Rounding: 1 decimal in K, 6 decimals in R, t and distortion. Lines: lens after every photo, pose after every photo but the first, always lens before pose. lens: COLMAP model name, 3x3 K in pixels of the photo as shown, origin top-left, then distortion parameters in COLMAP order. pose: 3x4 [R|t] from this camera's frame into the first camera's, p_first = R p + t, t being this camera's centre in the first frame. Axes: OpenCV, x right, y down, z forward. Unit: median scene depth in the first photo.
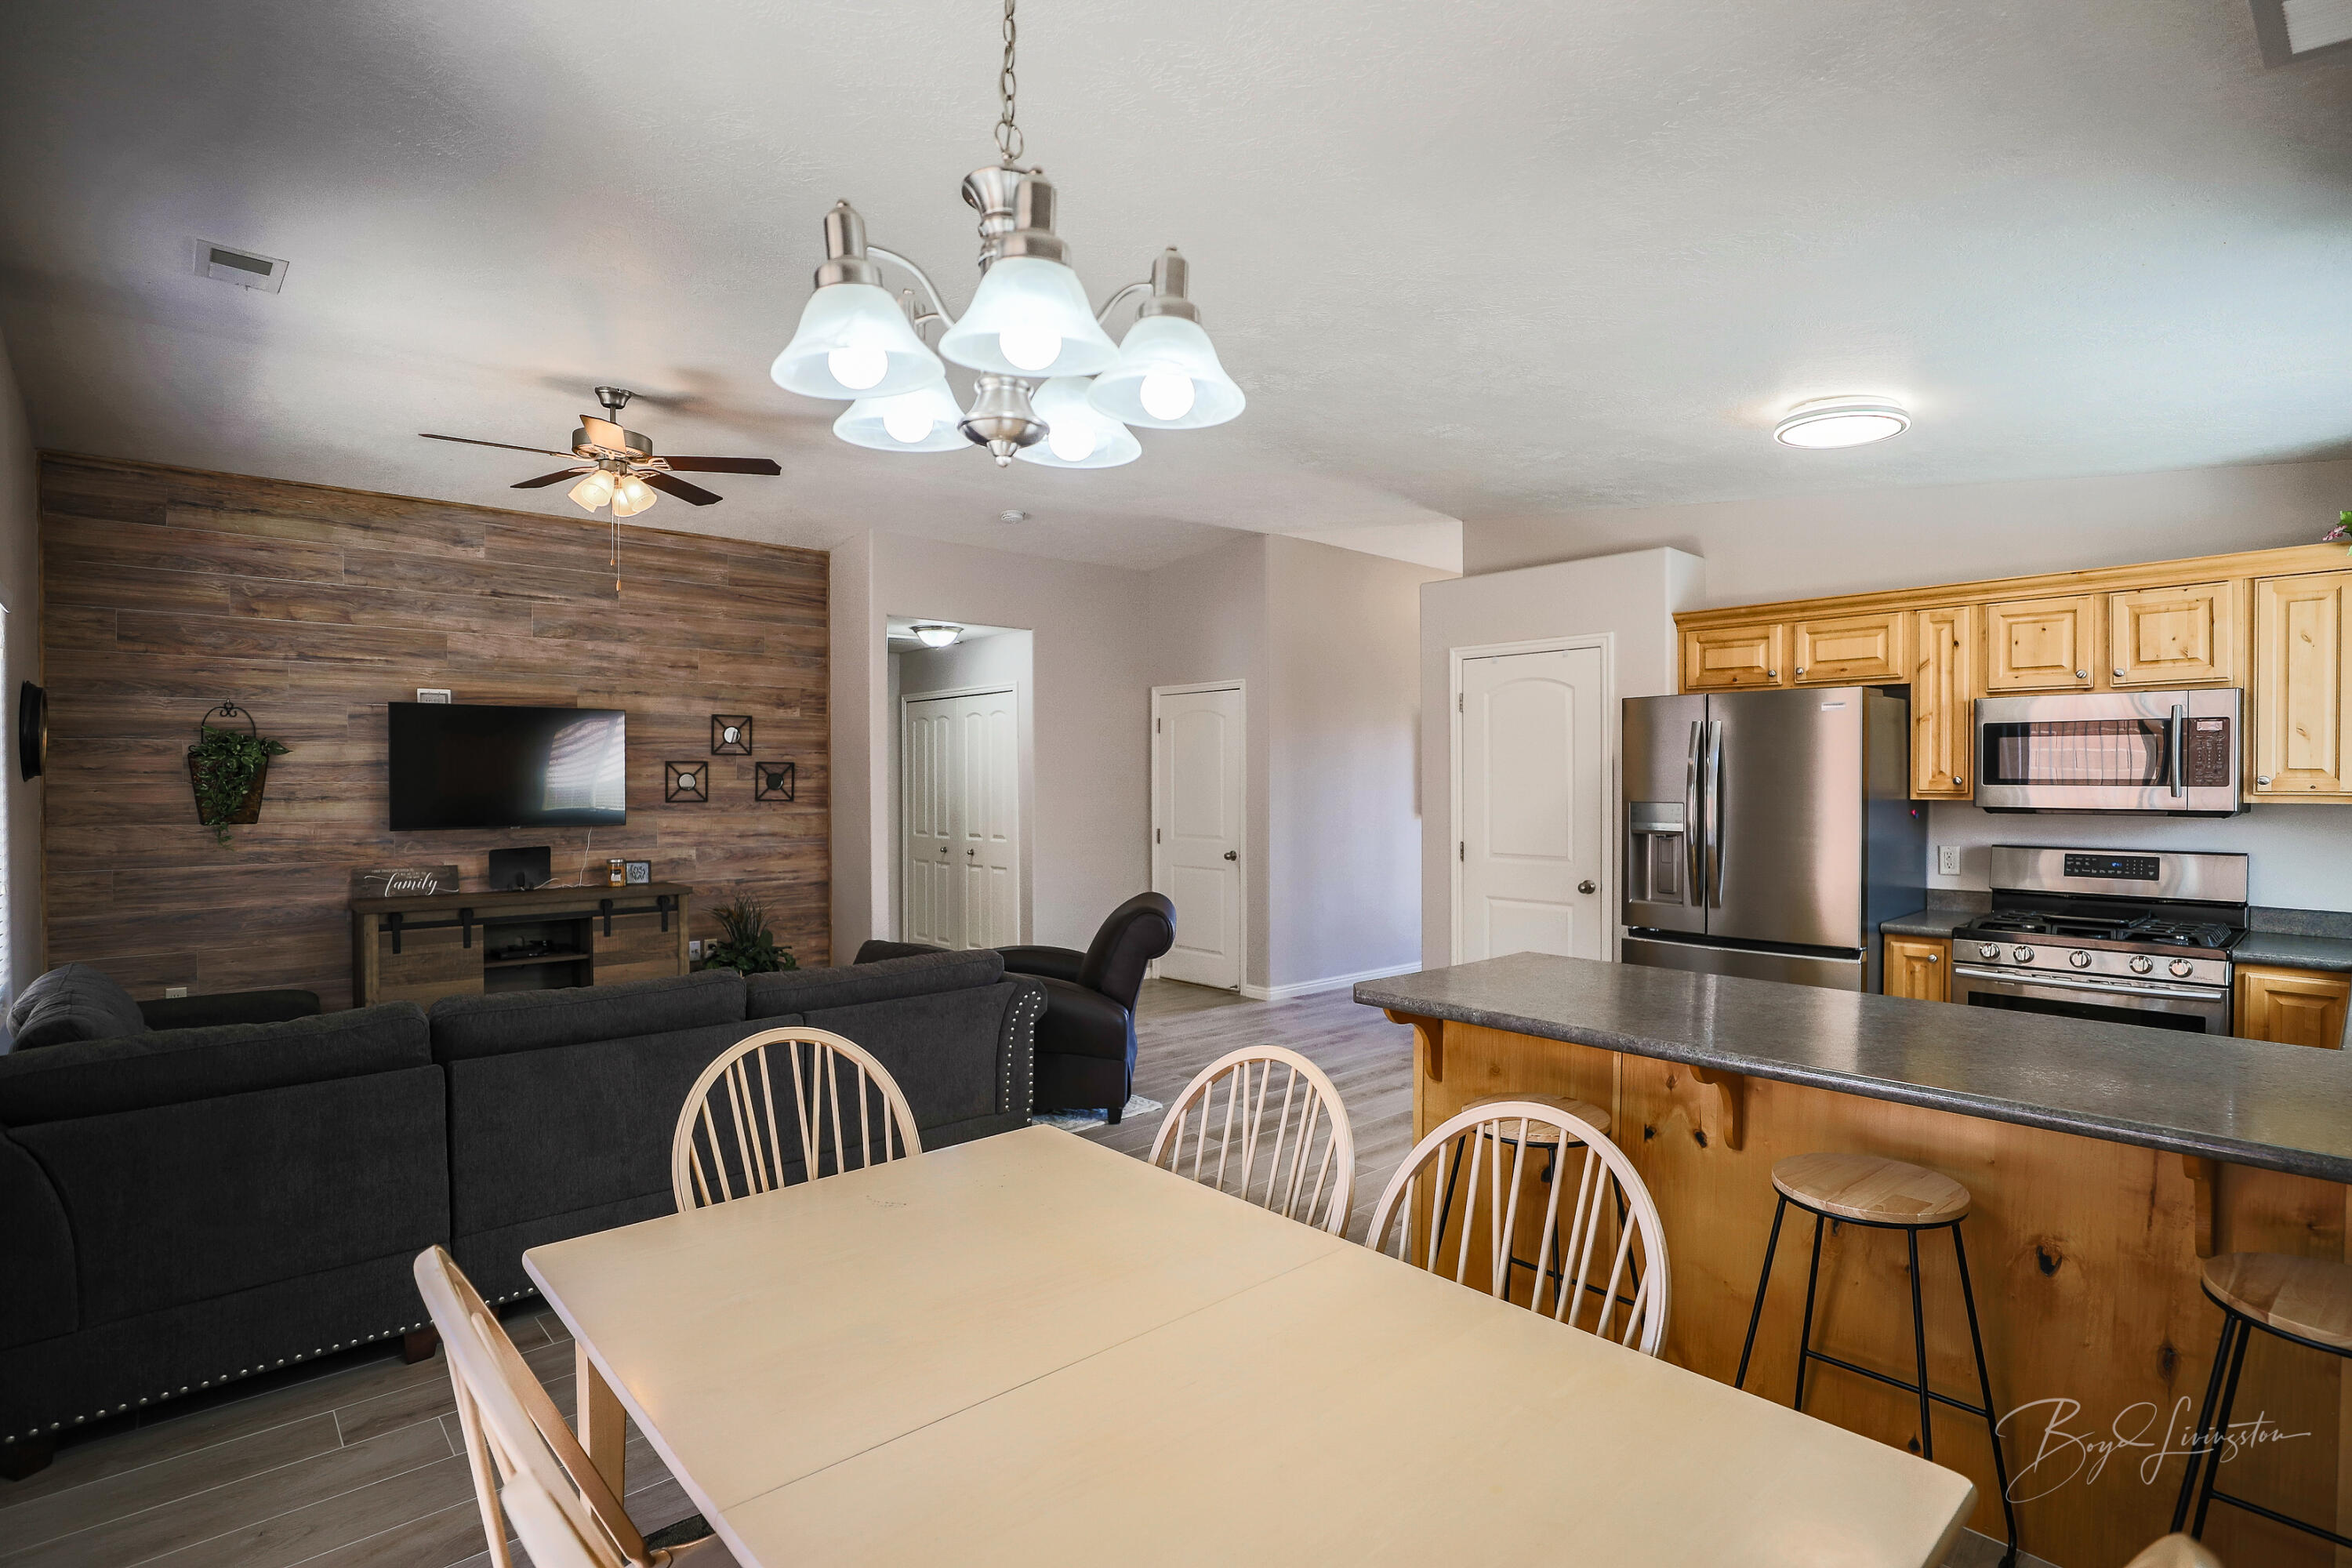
lens RADIAL K [[1135.5, 0, 1176.0], [0, 1135.5, 784.0], [0, 0, 1]] dist [-0.033313, 0.001004]
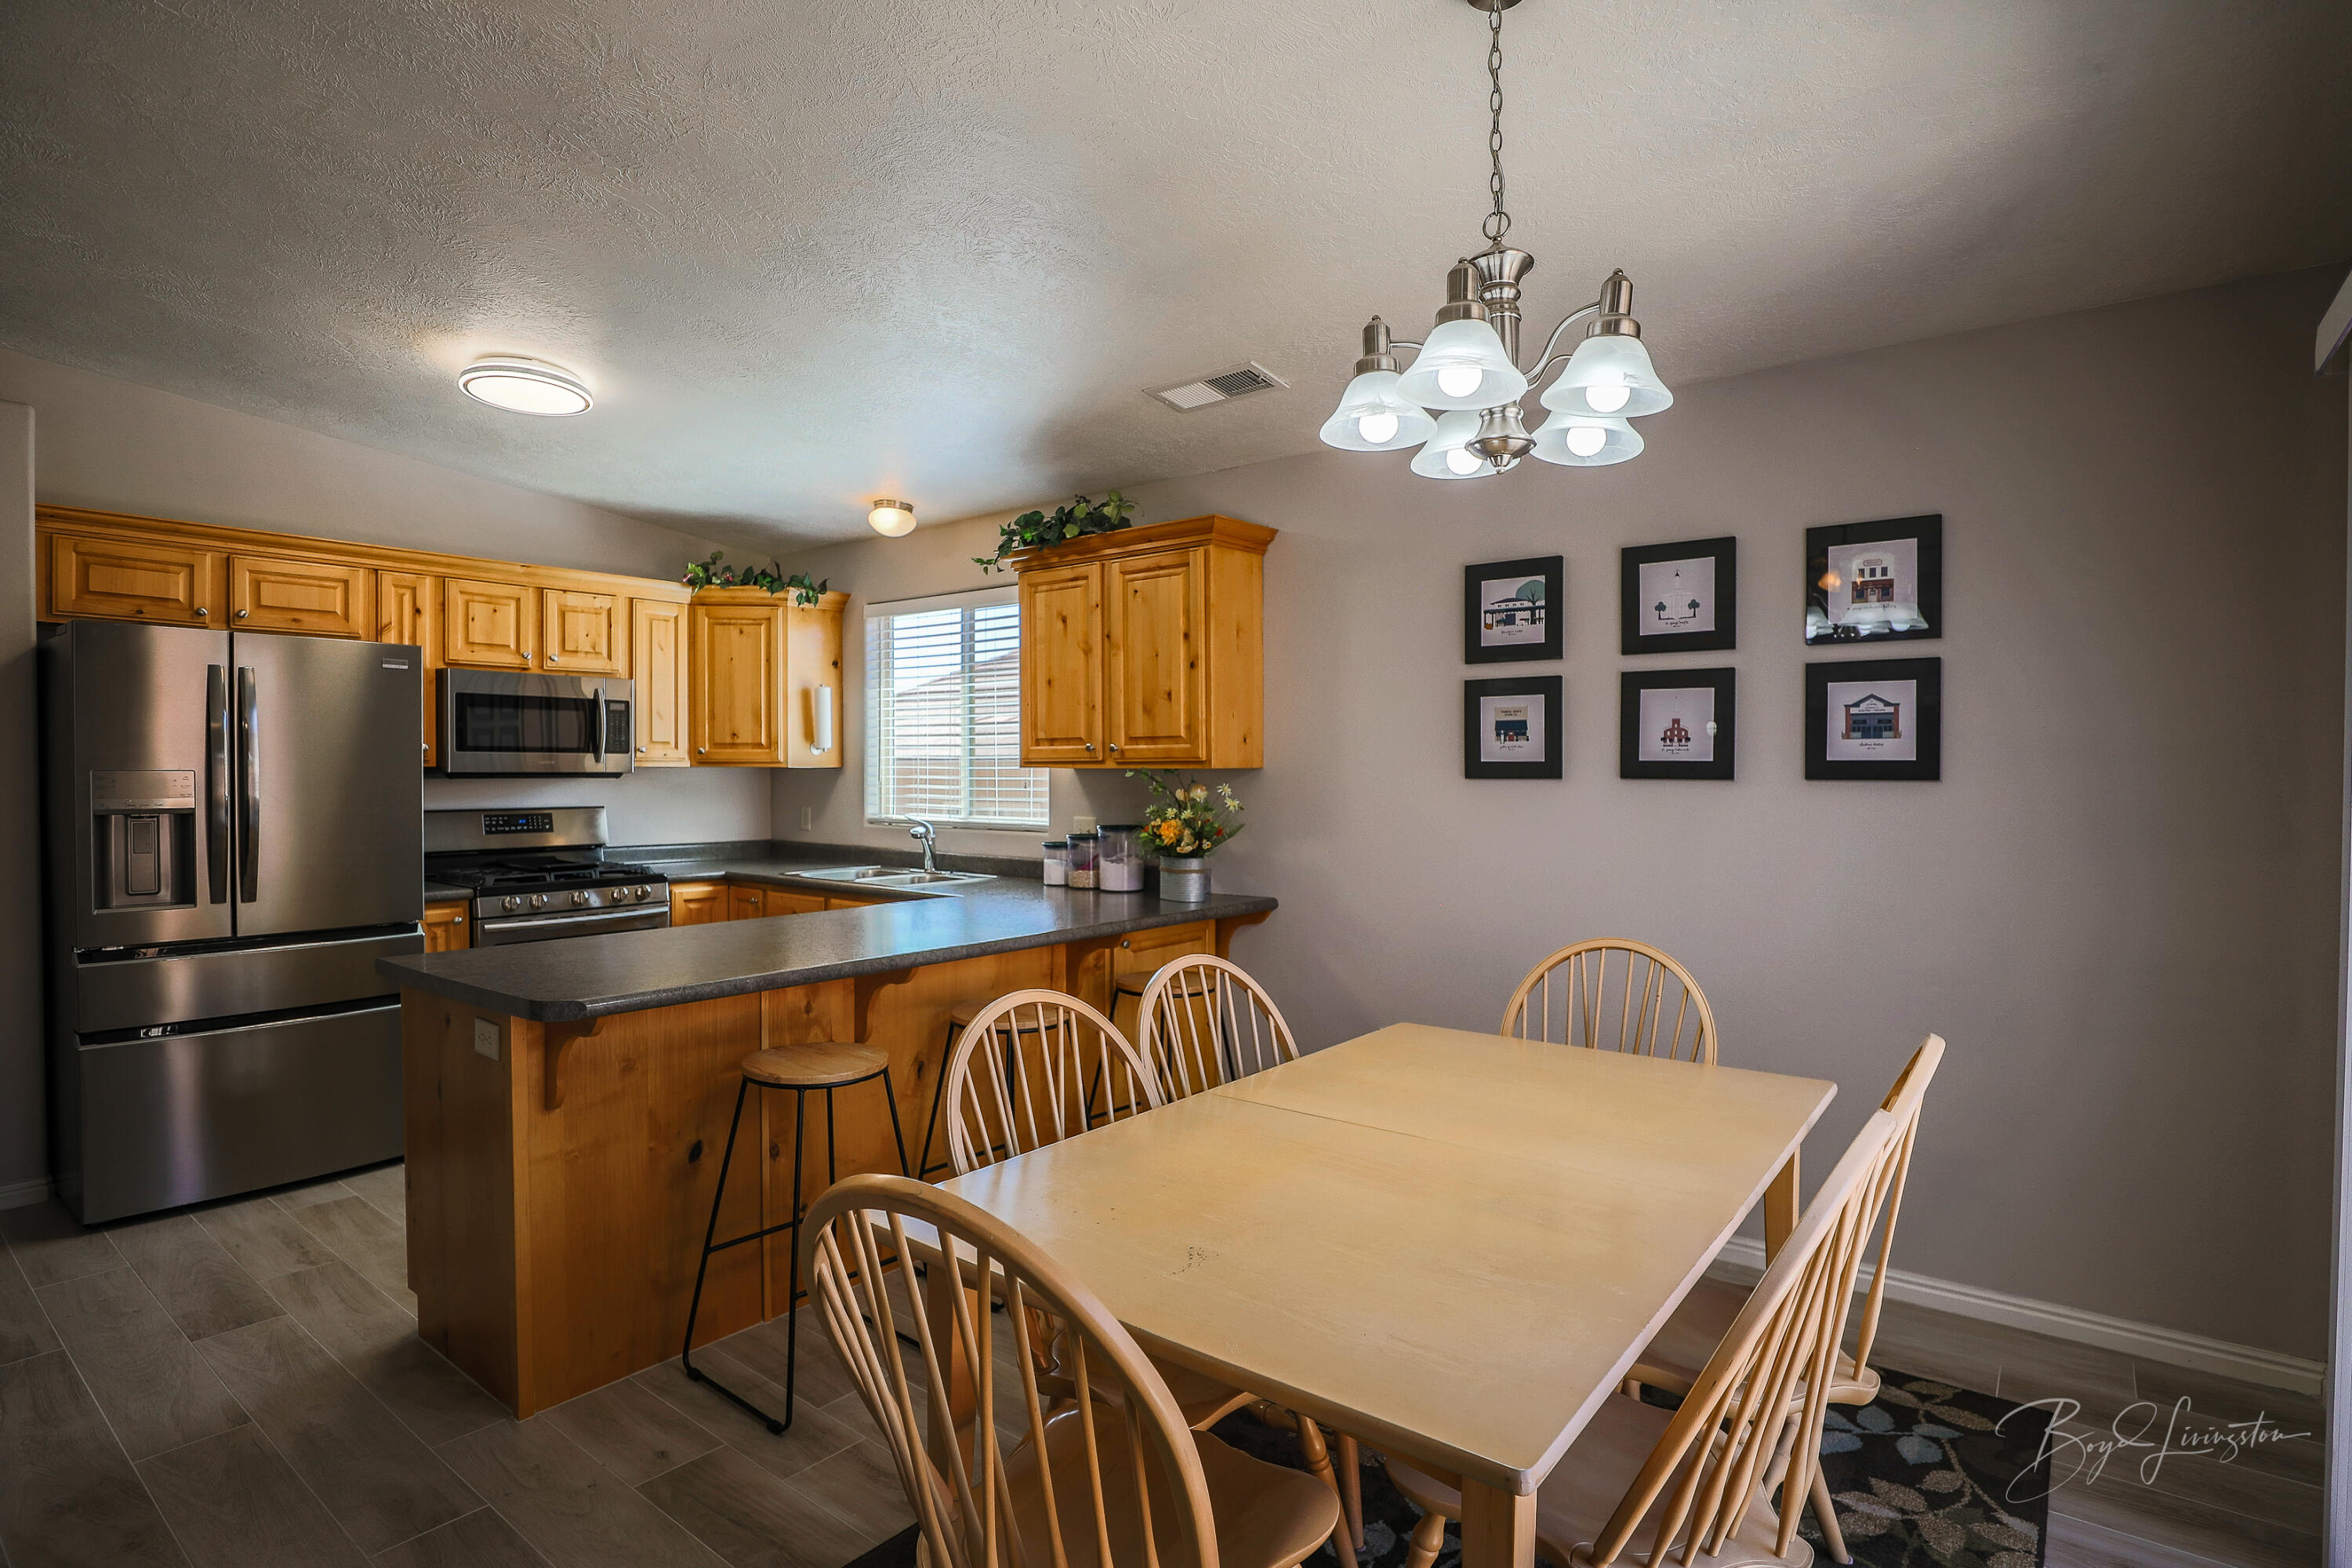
lens RADIAL K [[1179.2, 0, 1170.2], [0, 1179.2, 787.0], [0, 0, 1]] dist [-0.037350, 0.012597]
pose [[-0.161382, -0.014058, 0.986792, -0.475593], [0.005921, 0.999867, 0.015212, 0.022320], [-0.986874, 0.008298, -0.161277, 0.533025]]
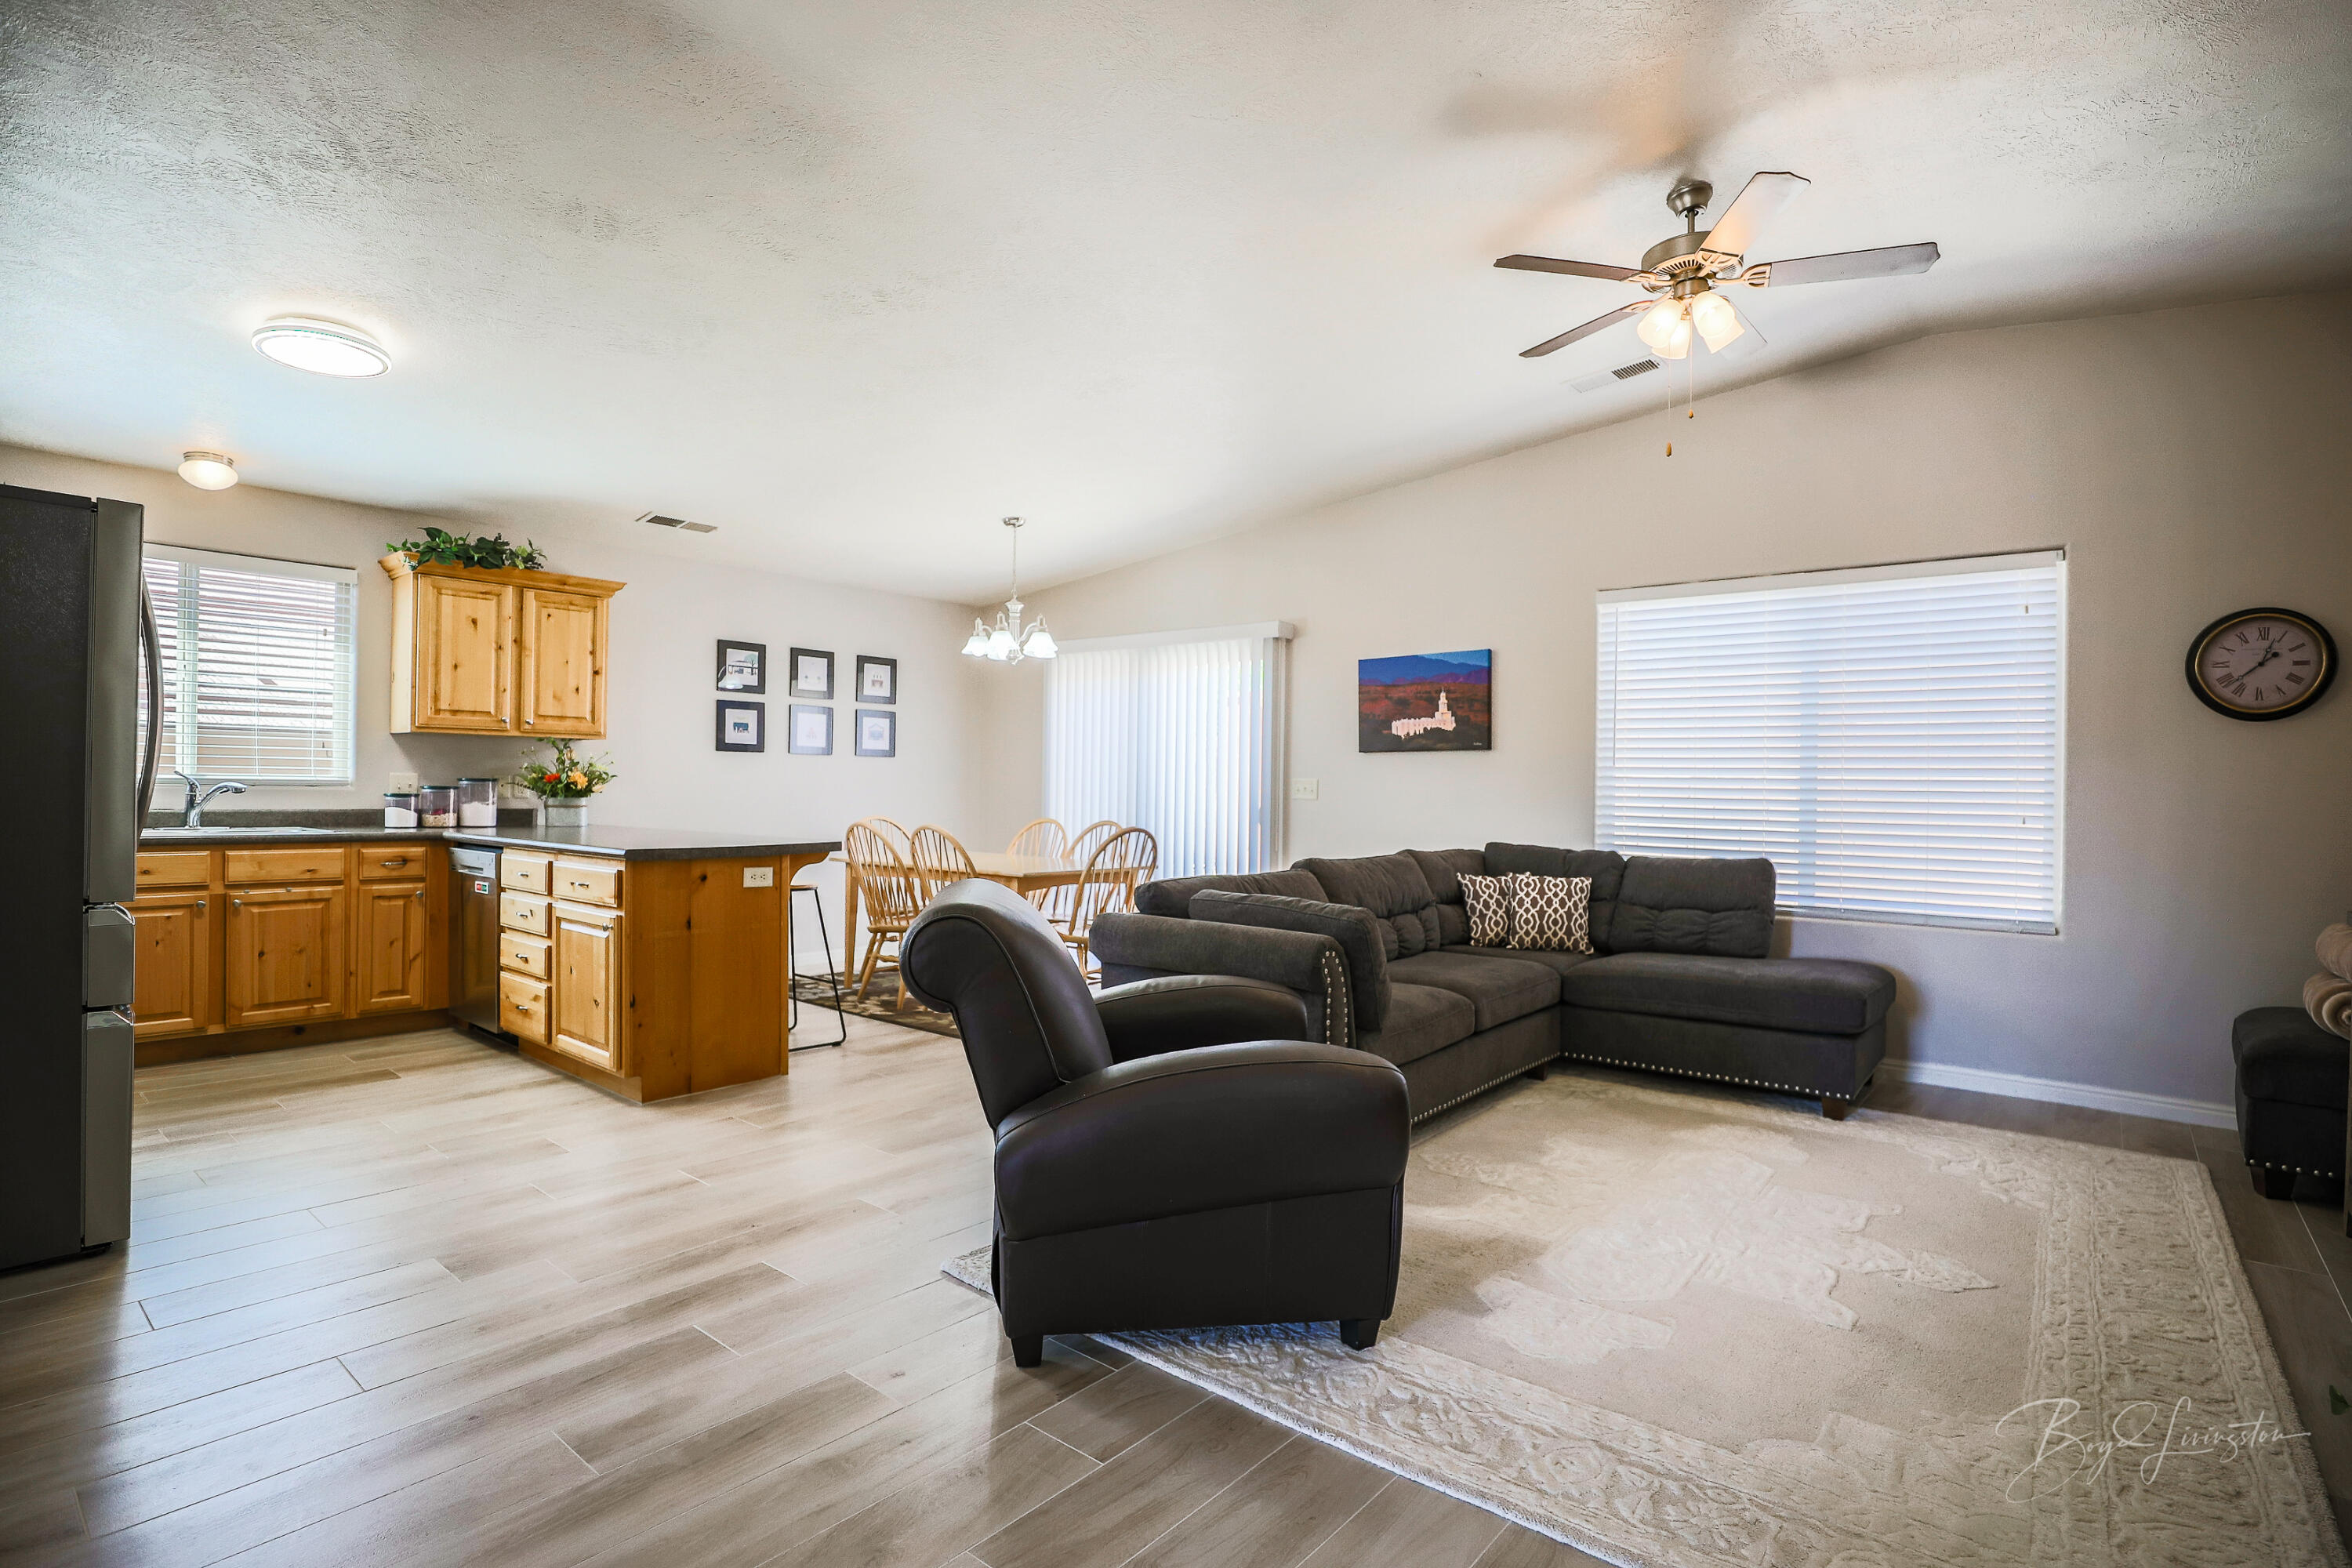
lens RADIAL K [[1135.5, 0, 1176.0], [0, 1135.5, 784.0], [0, 0, 1]] dist [-0.033313, 0.001004]
pose [[-0.990261, -0.012235, -0.138686, -0.049488], [-0.012706, 0.999916, 0.002506, 0.067344], [0.138644, 0.004244, -0.990333, 1.911653]]
